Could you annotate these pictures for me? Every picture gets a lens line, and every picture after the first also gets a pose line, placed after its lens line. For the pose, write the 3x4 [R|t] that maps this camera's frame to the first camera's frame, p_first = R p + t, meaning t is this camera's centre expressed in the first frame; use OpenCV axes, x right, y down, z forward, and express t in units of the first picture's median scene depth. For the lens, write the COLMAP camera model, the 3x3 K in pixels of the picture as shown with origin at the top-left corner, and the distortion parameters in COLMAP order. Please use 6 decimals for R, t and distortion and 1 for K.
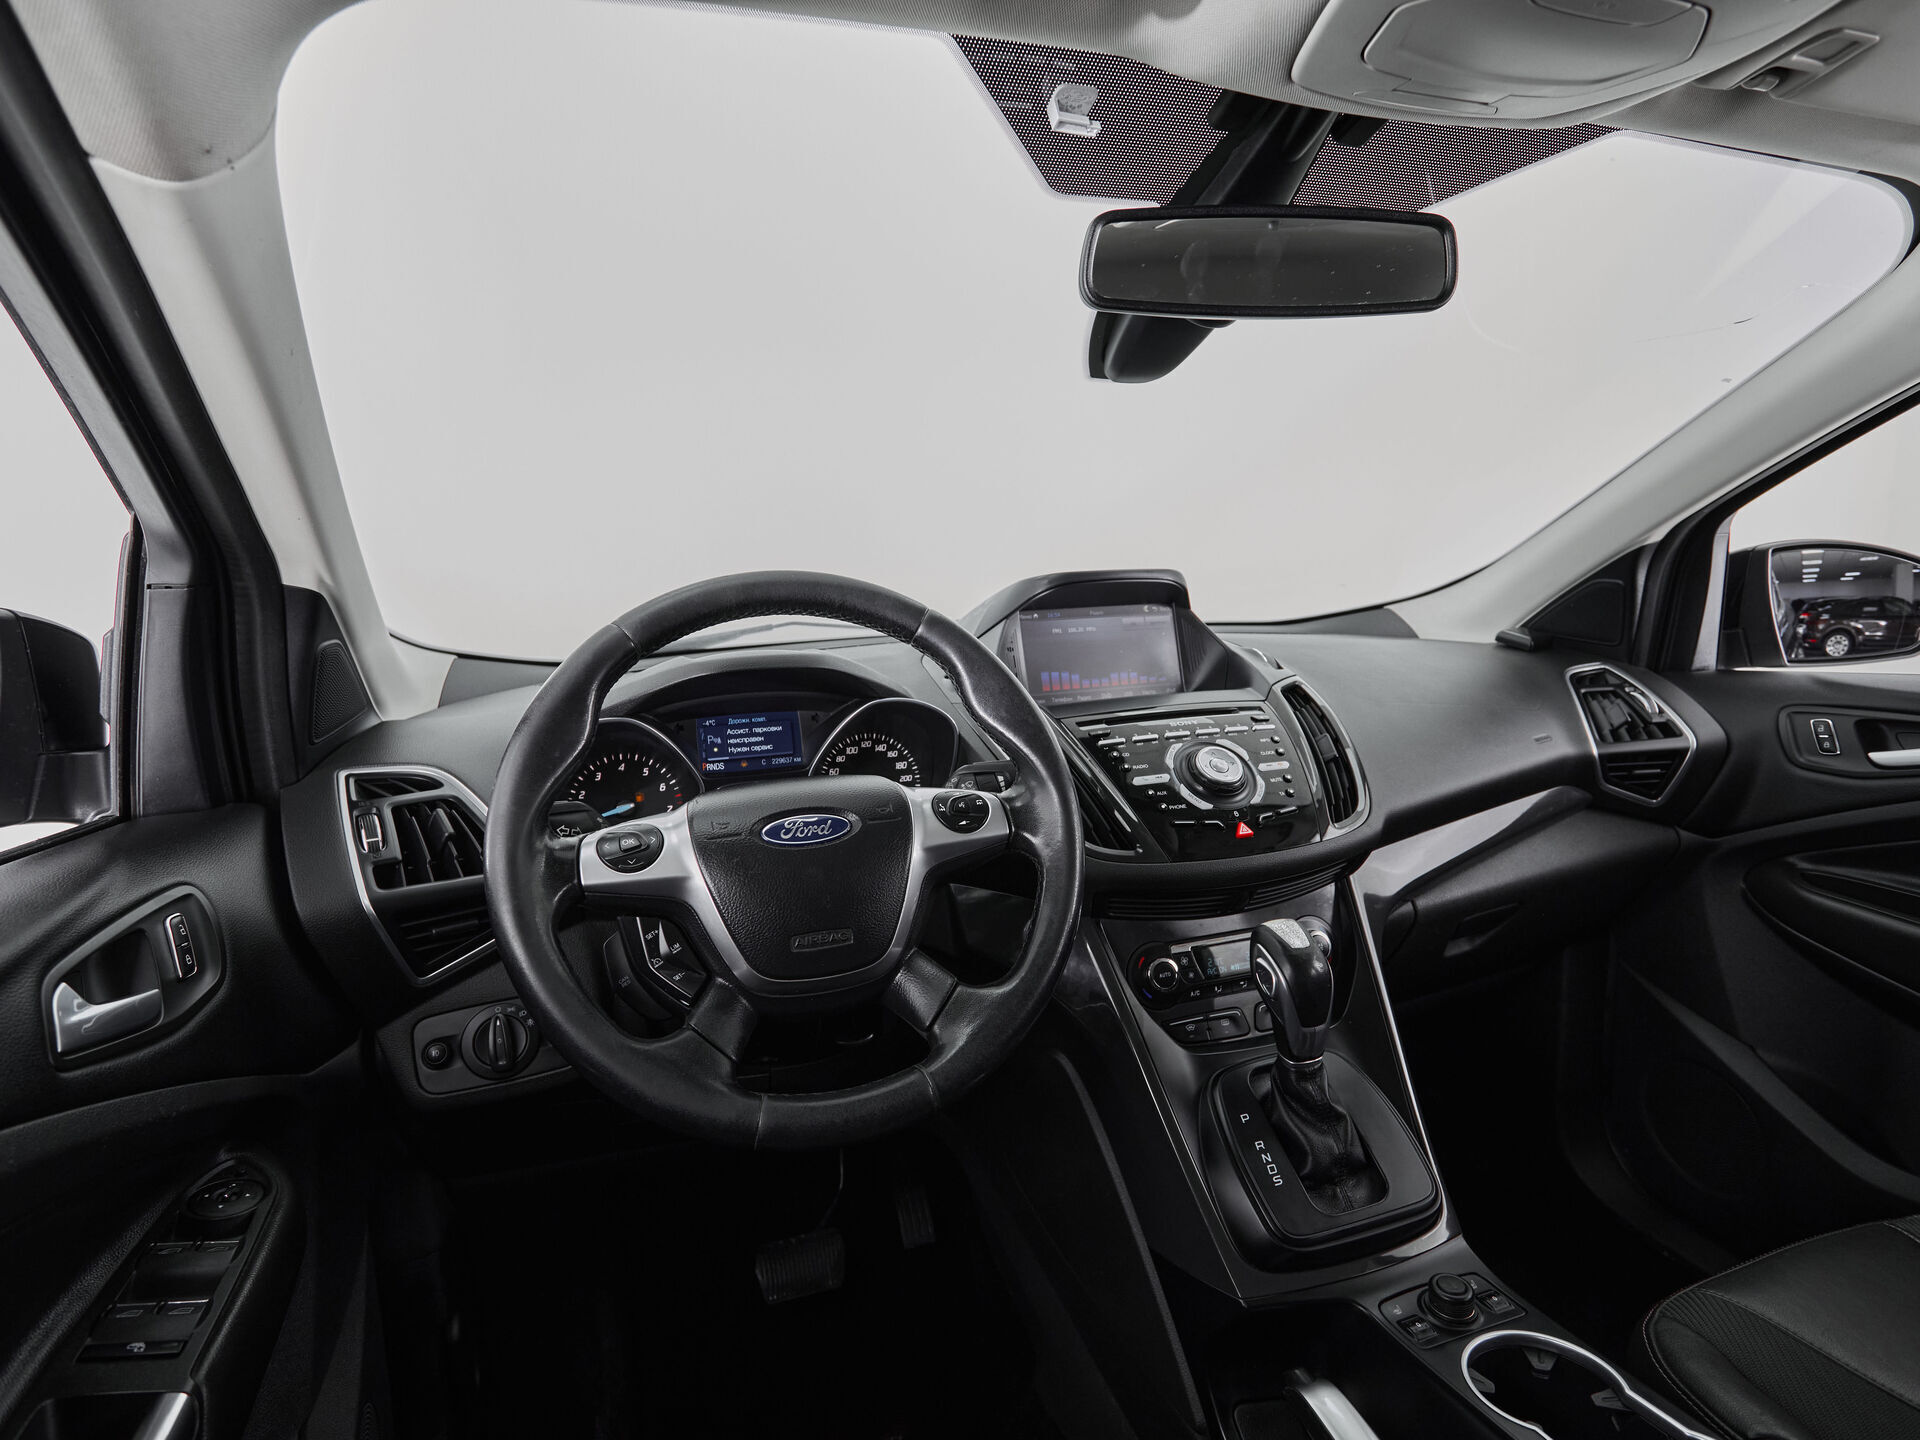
lens RADIAL K [[998.9, 0, 939.4], [0, 998.9, 748.6], [0, 0, 1]] dist [-0.008461, 0.005801]
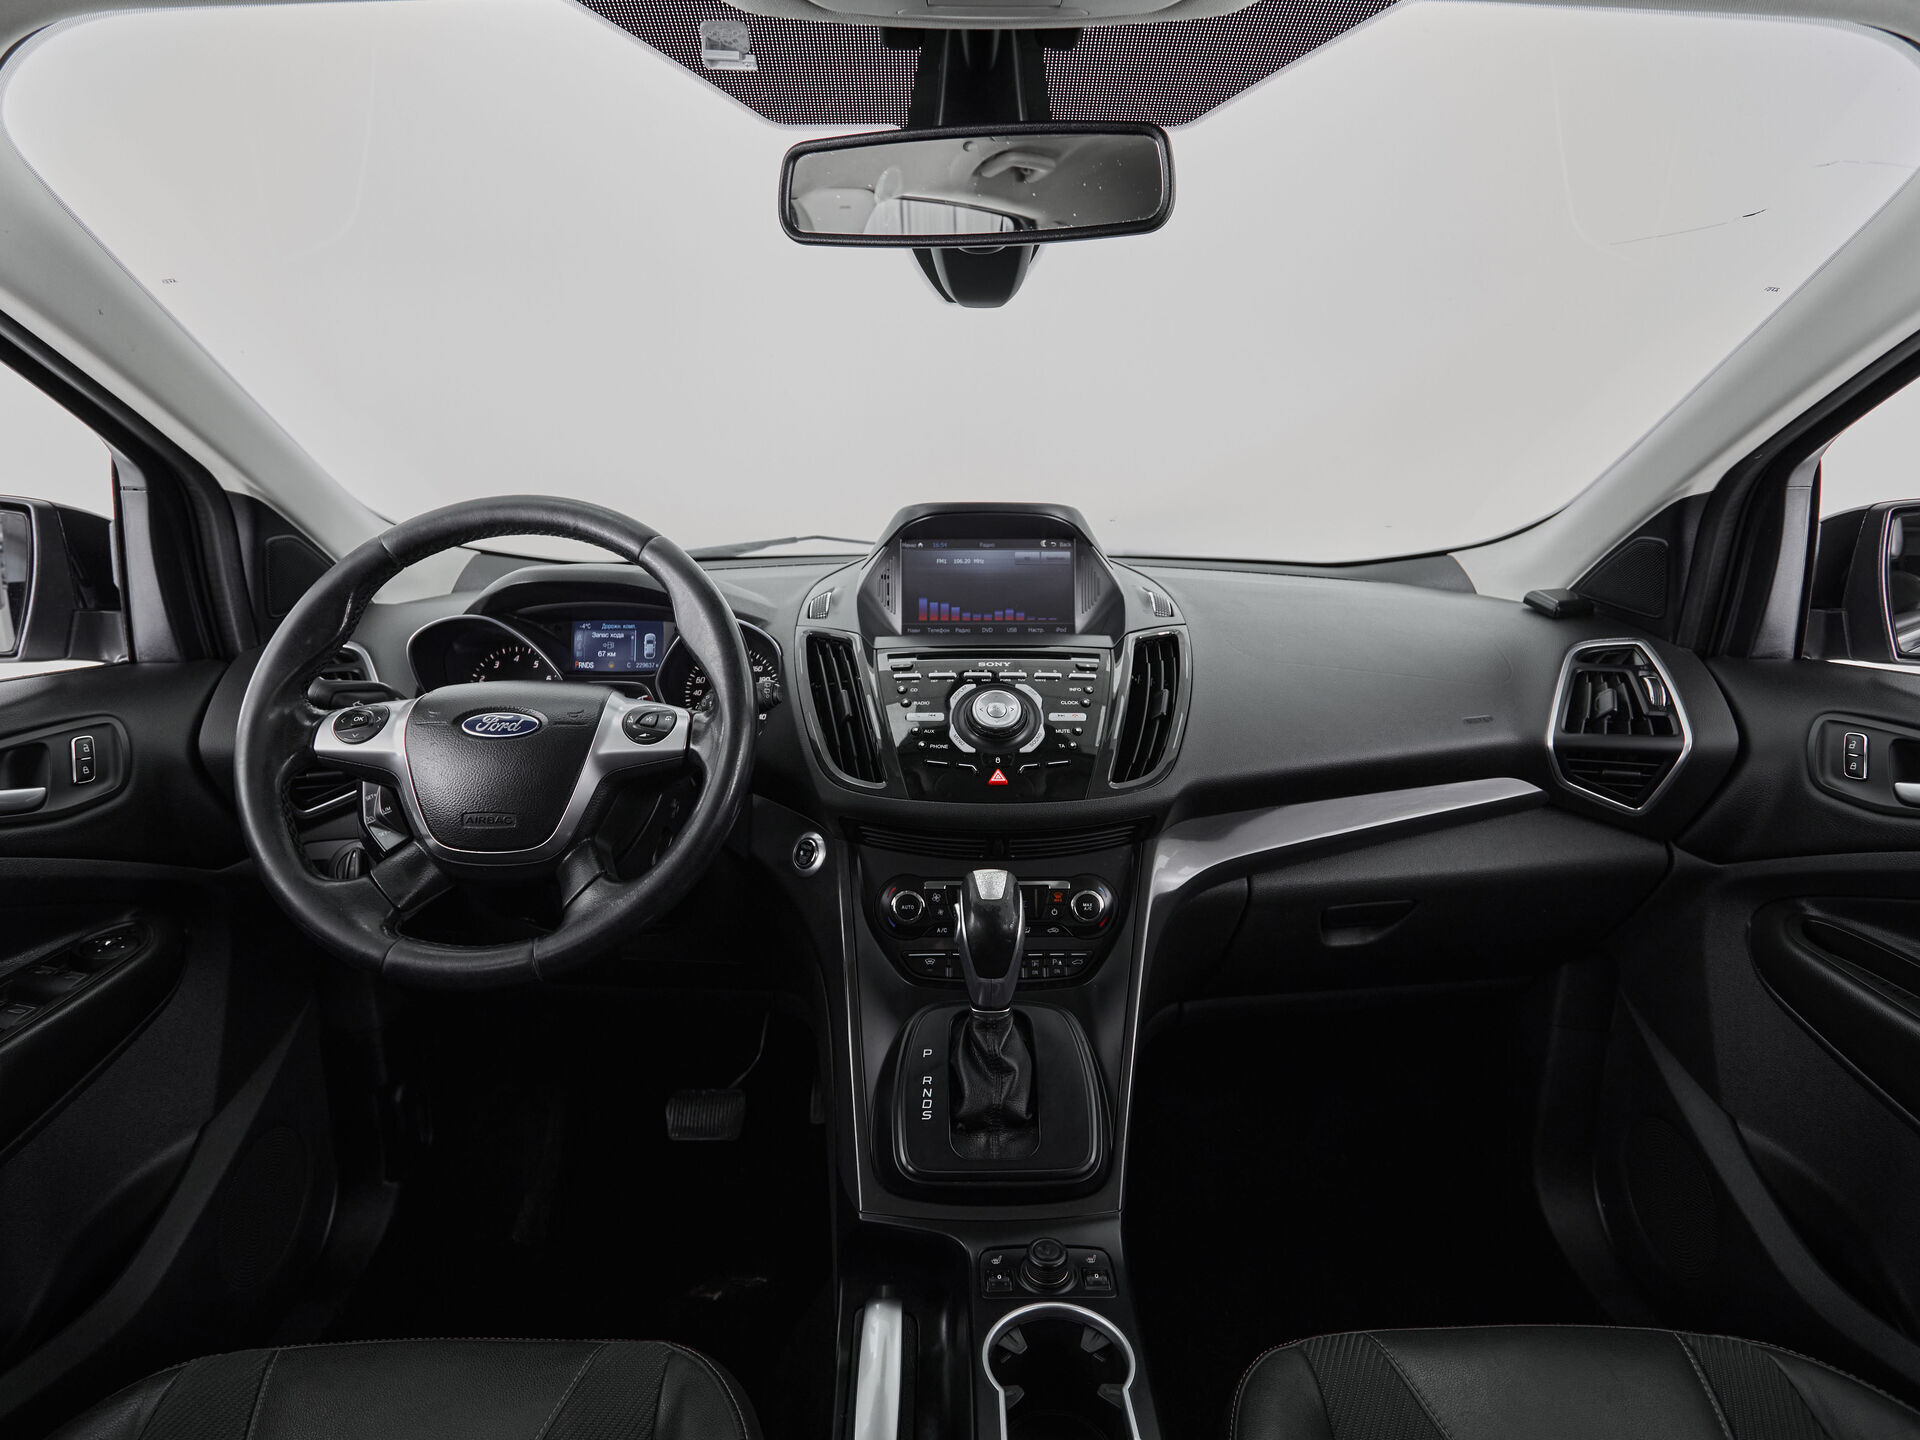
lens RADIAL K [[998.9, 0, 944.6], [0, 998.9, 738.9], [0, 0, 1]] dist [-0.008461, 0.005801]
pose [[0.950006, 0.111960, -0.291467, 0.478281], [-0.088188, 0.991706, 0.093499, -0.038804], [0.299518, -0.063121, 0.952000, 0.040724]]
